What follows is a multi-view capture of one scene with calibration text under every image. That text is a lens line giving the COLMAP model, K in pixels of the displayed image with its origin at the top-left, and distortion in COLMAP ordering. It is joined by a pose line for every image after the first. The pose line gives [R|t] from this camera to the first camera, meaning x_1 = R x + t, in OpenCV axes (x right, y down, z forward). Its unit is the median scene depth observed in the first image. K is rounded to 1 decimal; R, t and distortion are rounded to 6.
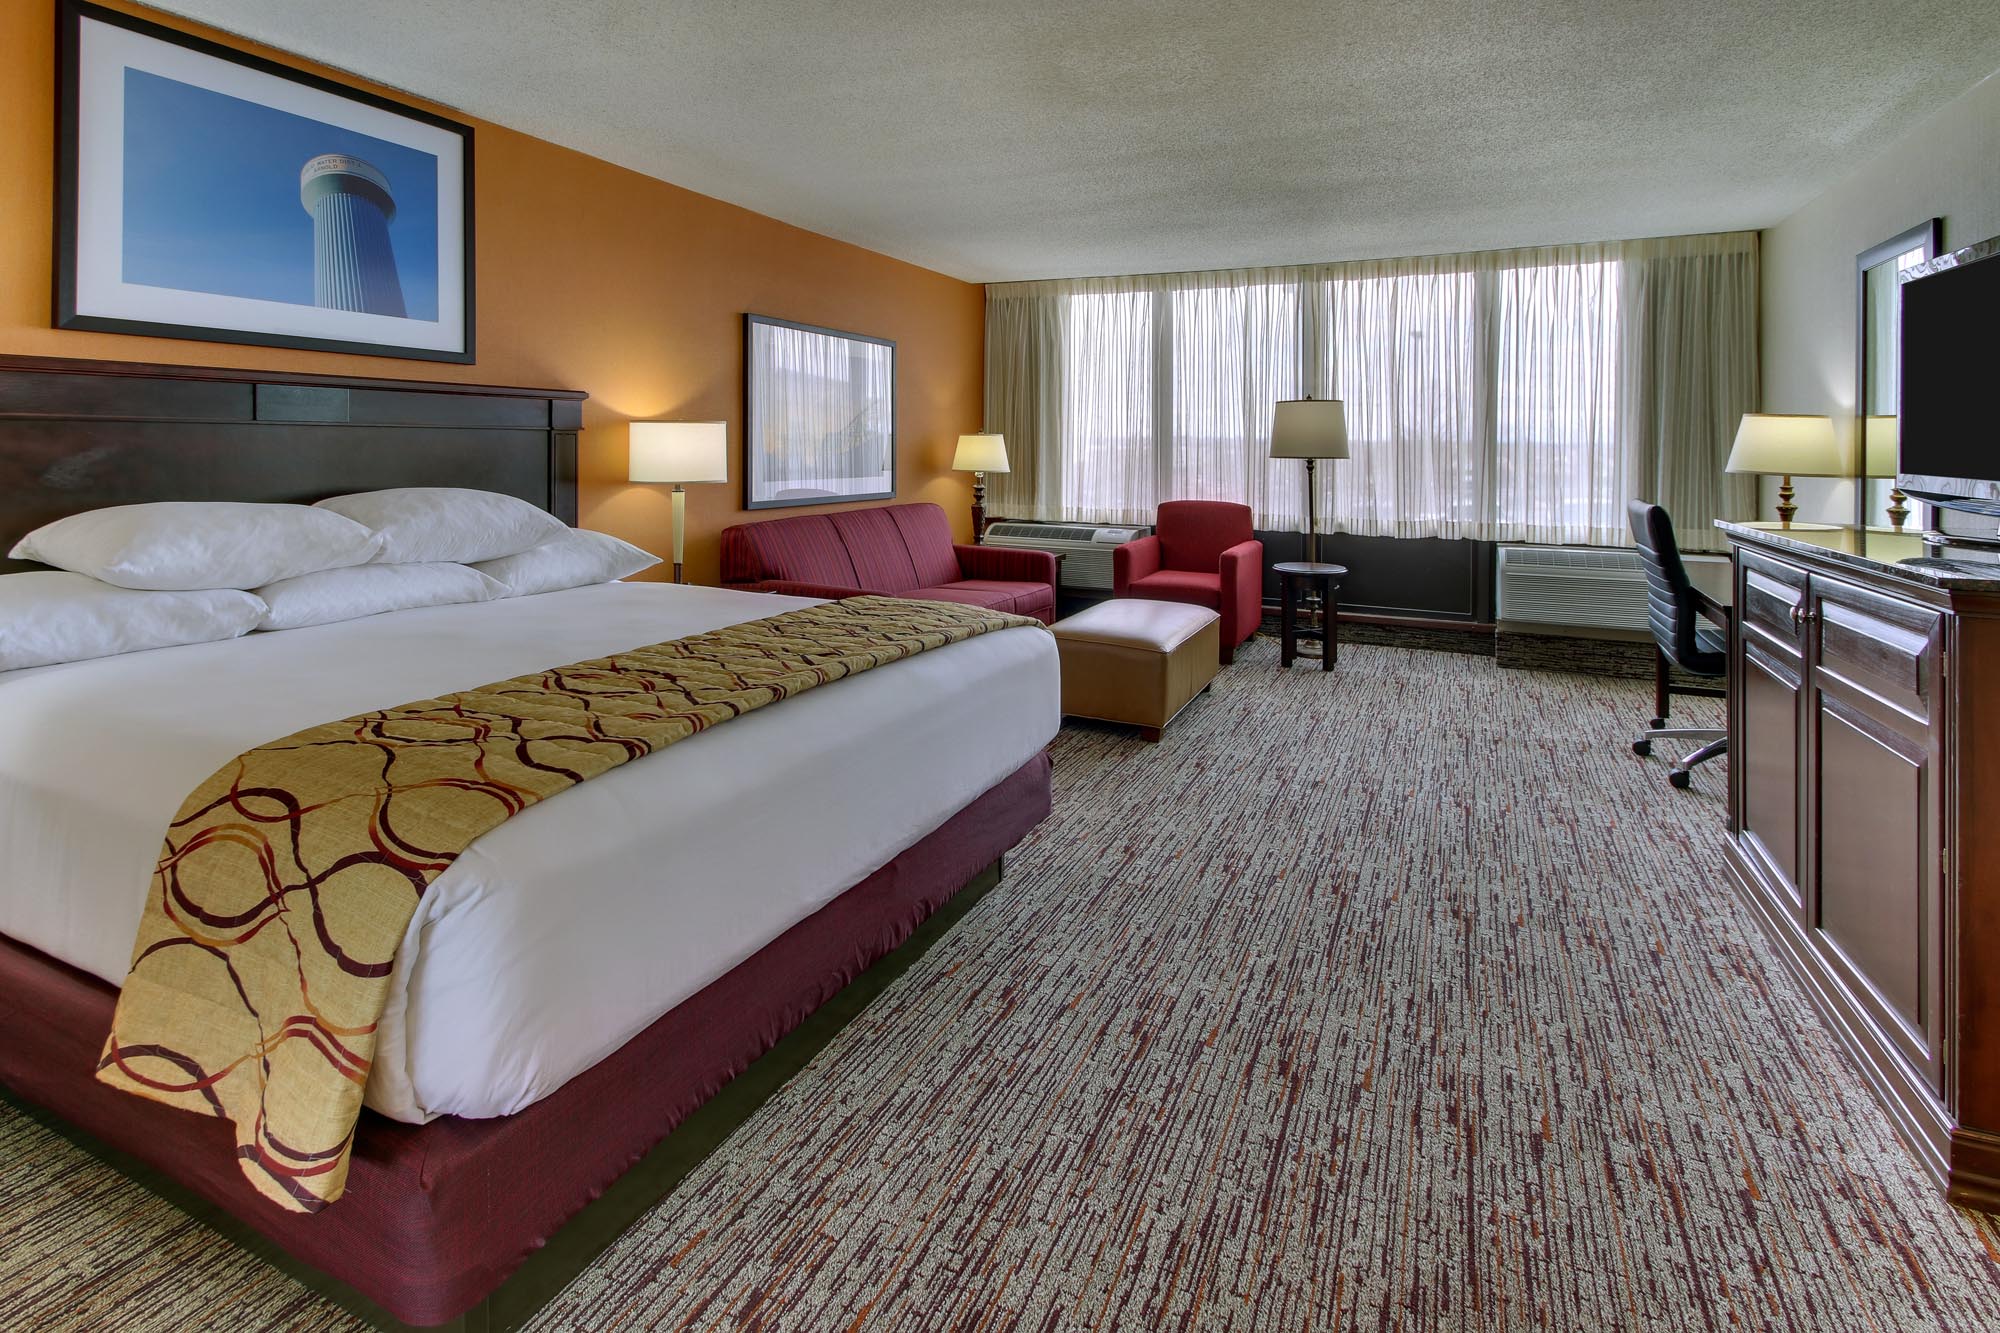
lens RADIAL K [[994.4, 0, 1000.0], [0, 994.4, 444.6], [0, 0, 1]] dist [0.011736, -0.001948]
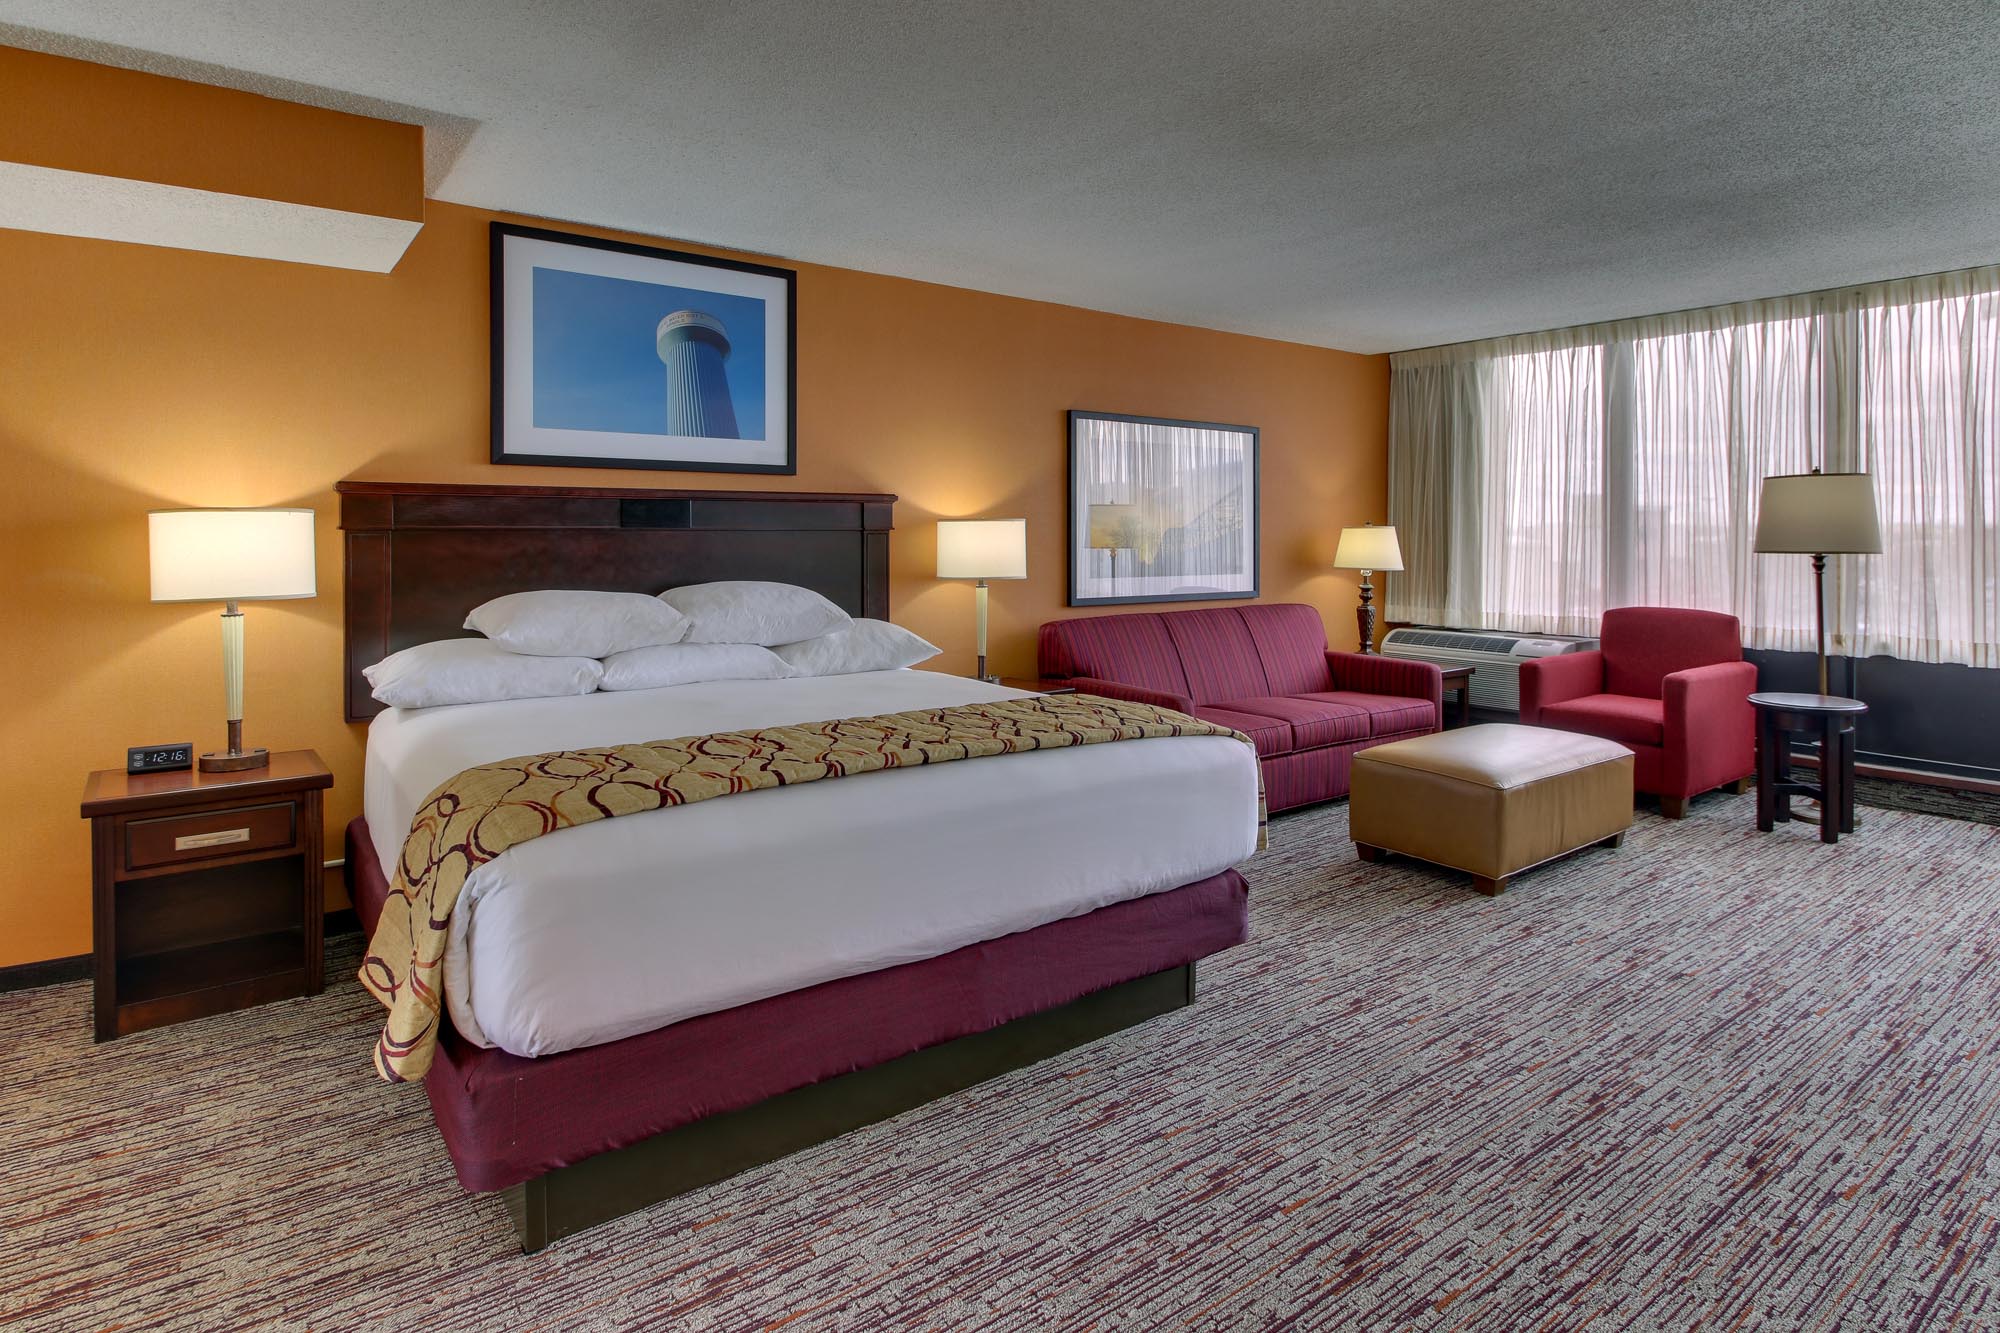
lens RADIAL K [[1065.8, 0, 989.5], [0, 1065.8, 543.1], [0, 0, 1]] dist [0.014567, -0.019147]
pose [[0.877403, -0.007698, -0.479693, 0.269118], [0.009630, 0.999952, 0.001566, -0.001509], [0.479658, -0.005994, 0.877435, 0.022106]]
